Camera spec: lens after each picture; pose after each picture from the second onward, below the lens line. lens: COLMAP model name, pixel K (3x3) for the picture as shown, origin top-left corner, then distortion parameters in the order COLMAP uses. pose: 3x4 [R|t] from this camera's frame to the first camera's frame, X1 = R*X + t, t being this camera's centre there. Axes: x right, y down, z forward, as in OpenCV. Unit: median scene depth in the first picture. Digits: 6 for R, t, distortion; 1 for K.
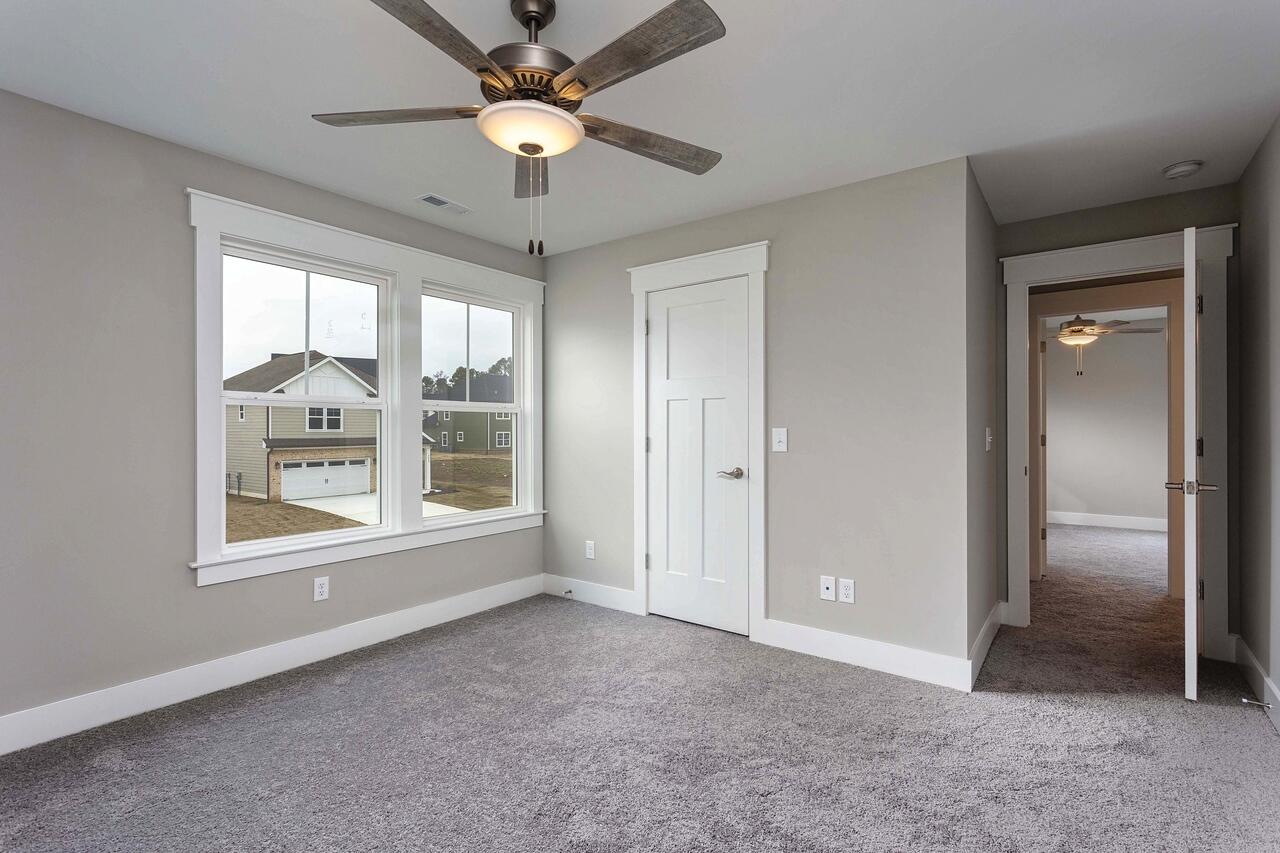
lens RADIAL K [[598.1, 0, 632.7], [0, 598.1, 425.2], [0, 0, 1]] dist [0.000007, 0.000134]
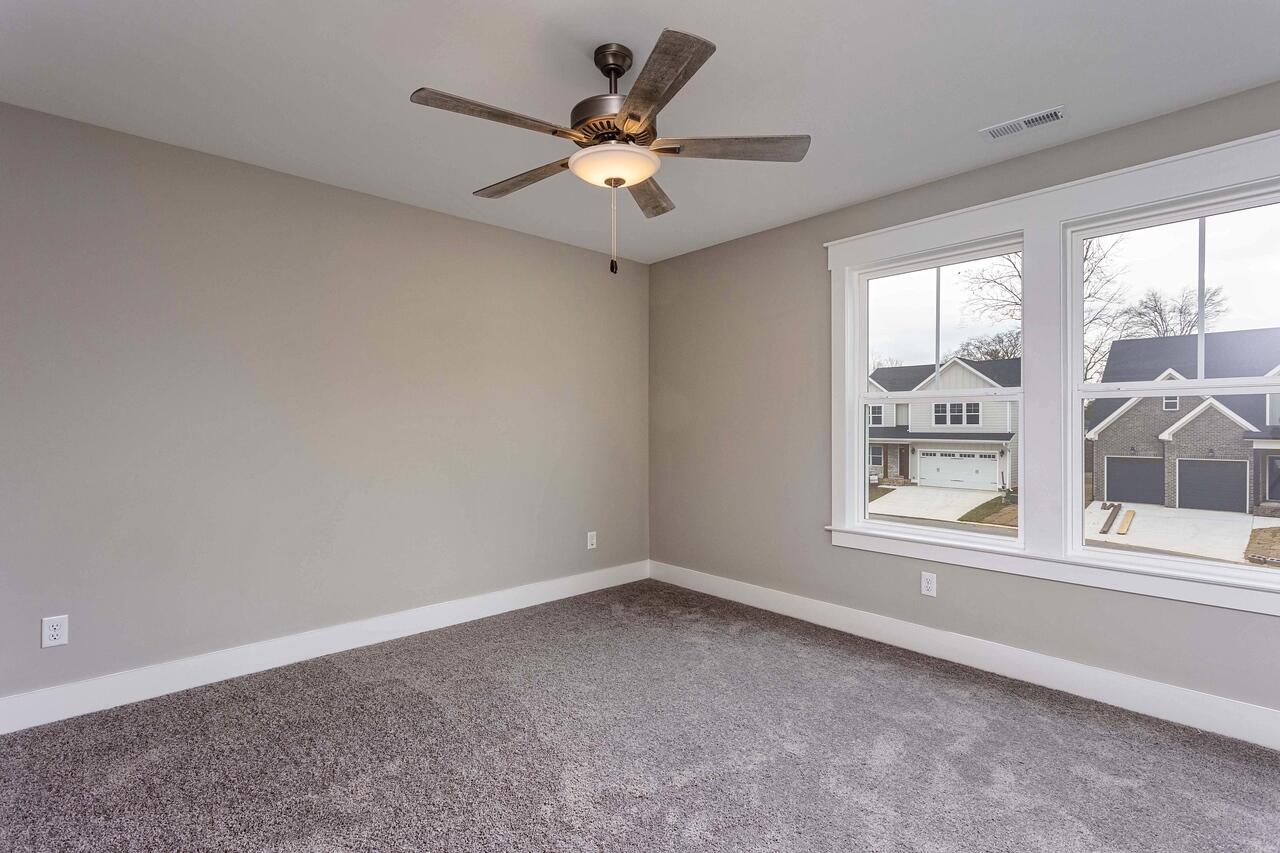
lens RADIAL K [[598.1, 0, 632.7], [0, 598.1, 425.2], [0, 0, 1]] dist [0.000007, 0.000134]
pose [[-0.183379, 0.003627, -0.983036, 0.575858], [0.009289, 0.999955, 0.001956, 0.001242], [0.982998, -0.008773, -0.183405, 0.730474]]
